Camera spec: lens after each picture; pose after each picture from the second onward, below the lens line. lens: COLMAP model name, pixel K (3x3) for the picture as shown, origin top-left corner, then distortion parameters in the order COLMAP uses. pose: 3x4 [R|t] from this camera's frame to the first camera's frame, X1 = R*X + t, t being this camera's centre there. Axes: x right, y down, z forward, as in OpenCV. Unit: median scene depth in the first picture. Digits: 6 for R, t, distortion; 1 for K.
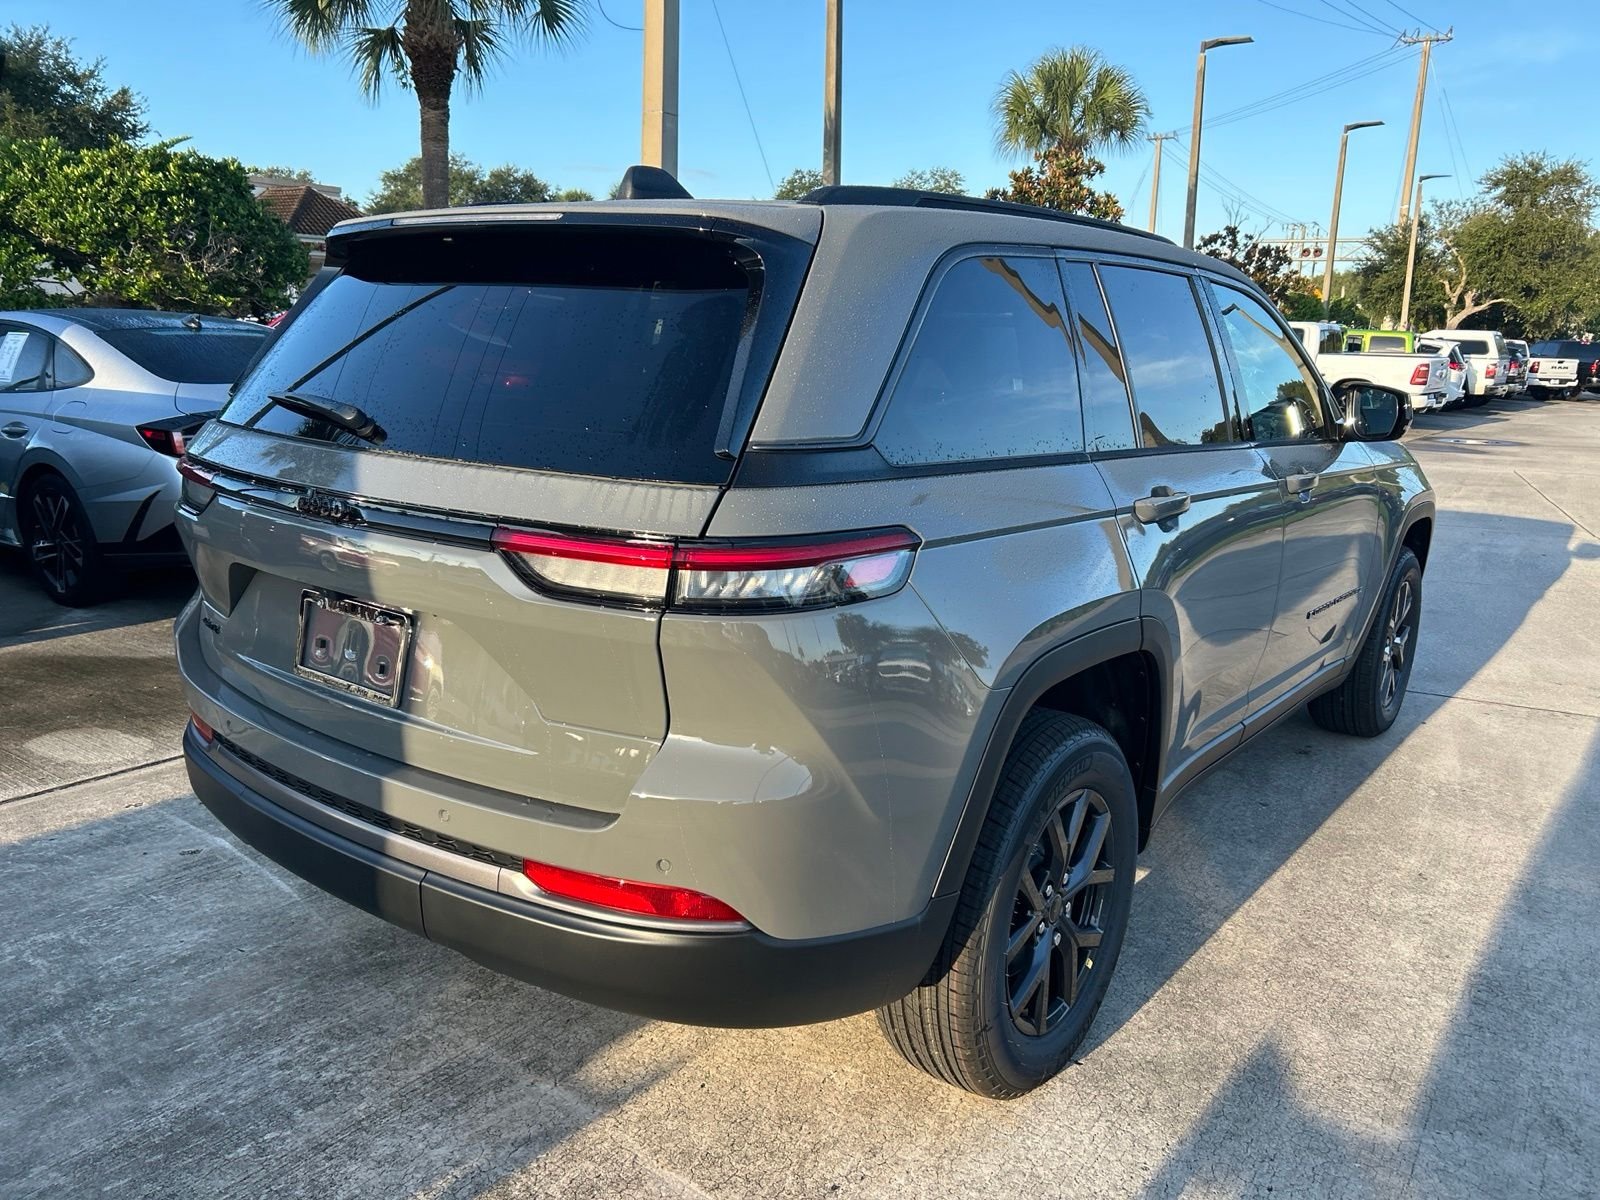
lens RADIAL K [[1184.1, 0, 824.3], [0, 1184.1, 596.2], [0, 0, 1]] dist [0.044700, -0.045598]
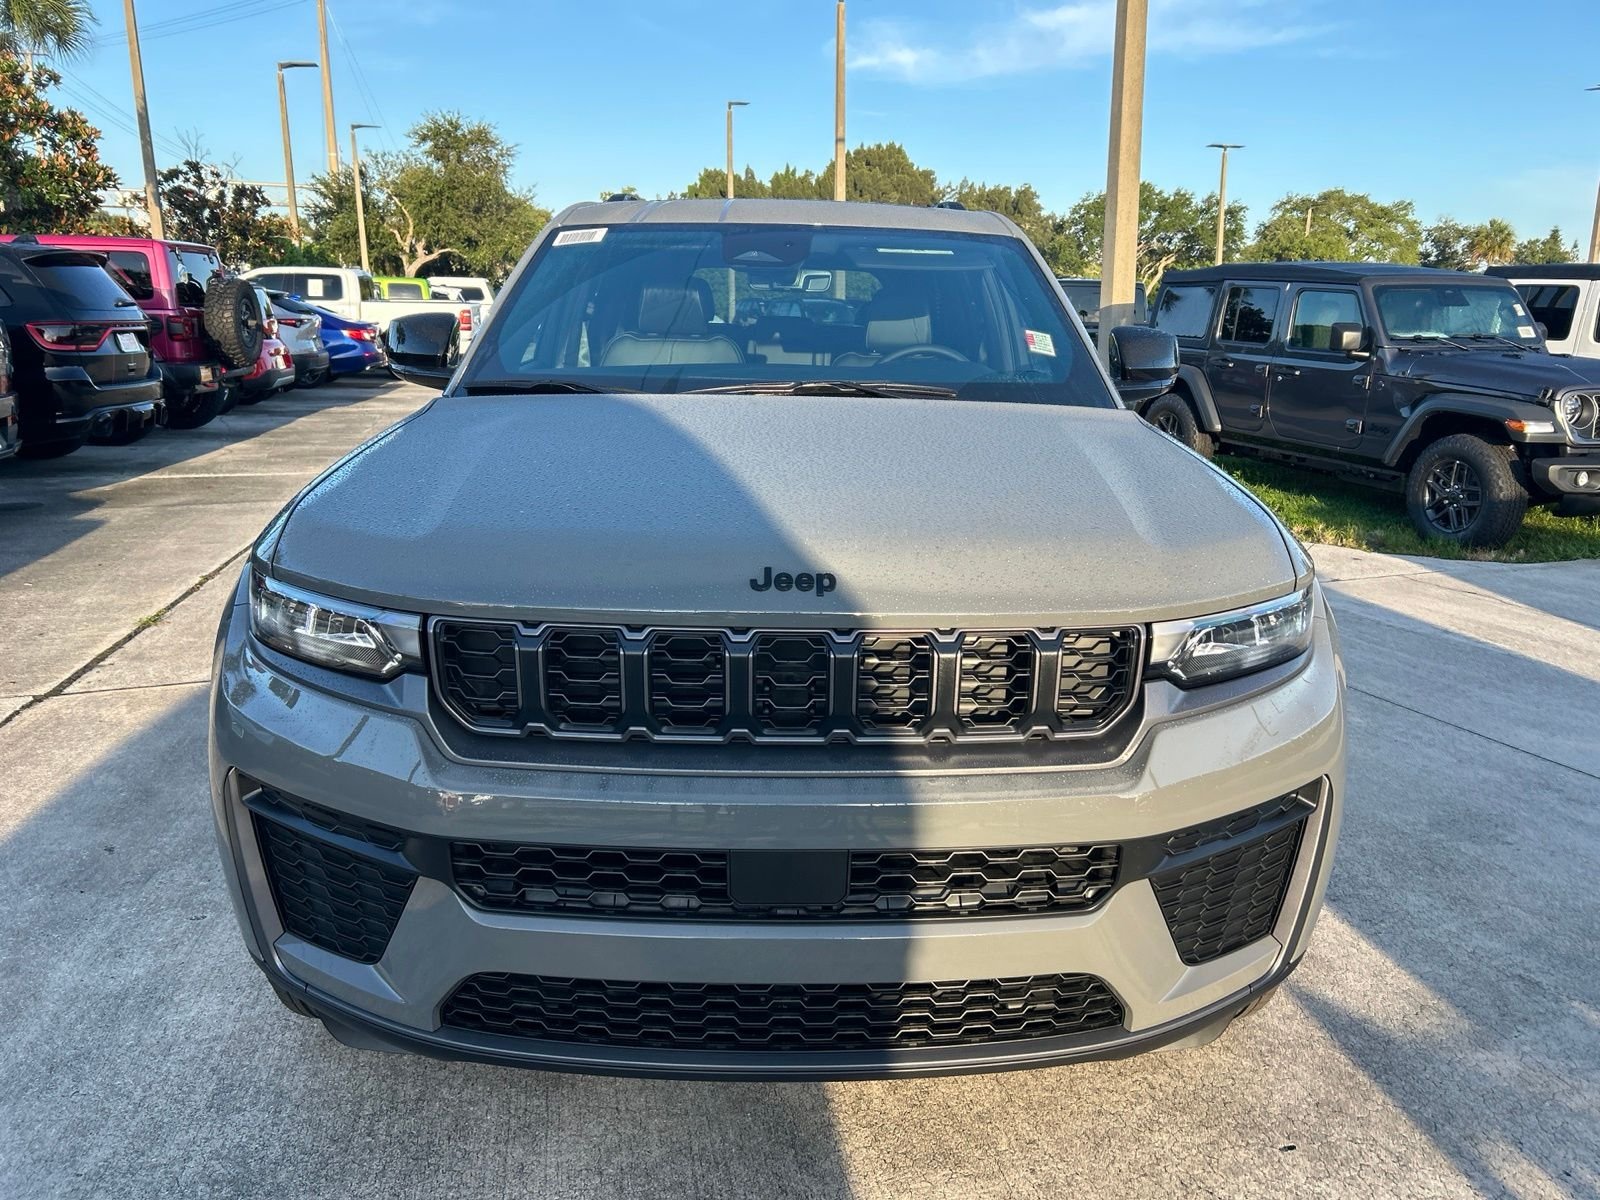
lens RADIAL K [[1190.2, 0, 800.1], [0, 1190.2, 588.8], [0, 0, 1]] dist [0.044877, -0.046650]
pose [[0.693381, -0.185541, 0.696274, -0.048588], [0.161752, 0.981699, 0.100520, -0.011768], [-0.702182, 0.042926, 0.710702, 0.057039]]
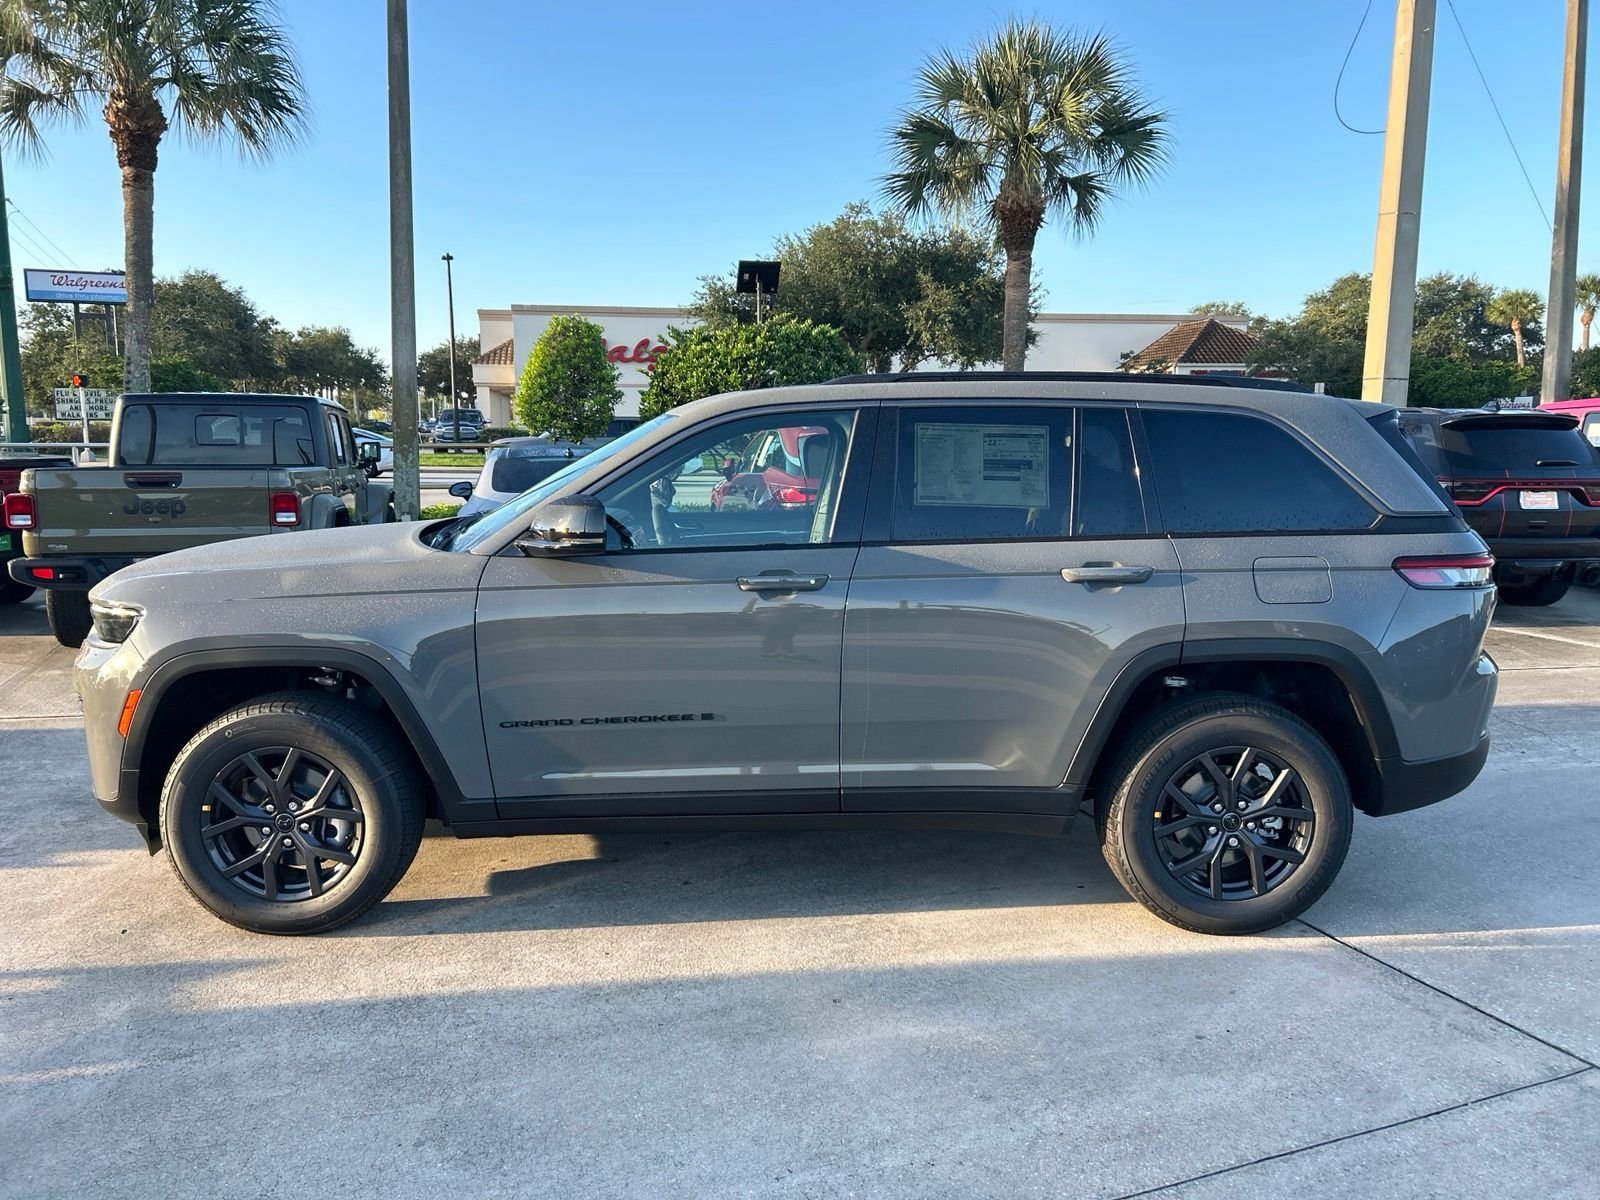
lens RADIAL K [[1188.1, 0, 800.1], [0, 1188.1, 579.5], [0, 0, 1]] dist [0.046428, -0.049112]
pose [[0.721021, 0.054278, -0.690784, 0.164300], [-0.130863, 0.989653, -0.058830, -0.006015], [0.680443, 0.132816, 0.720664, 0.039076]]
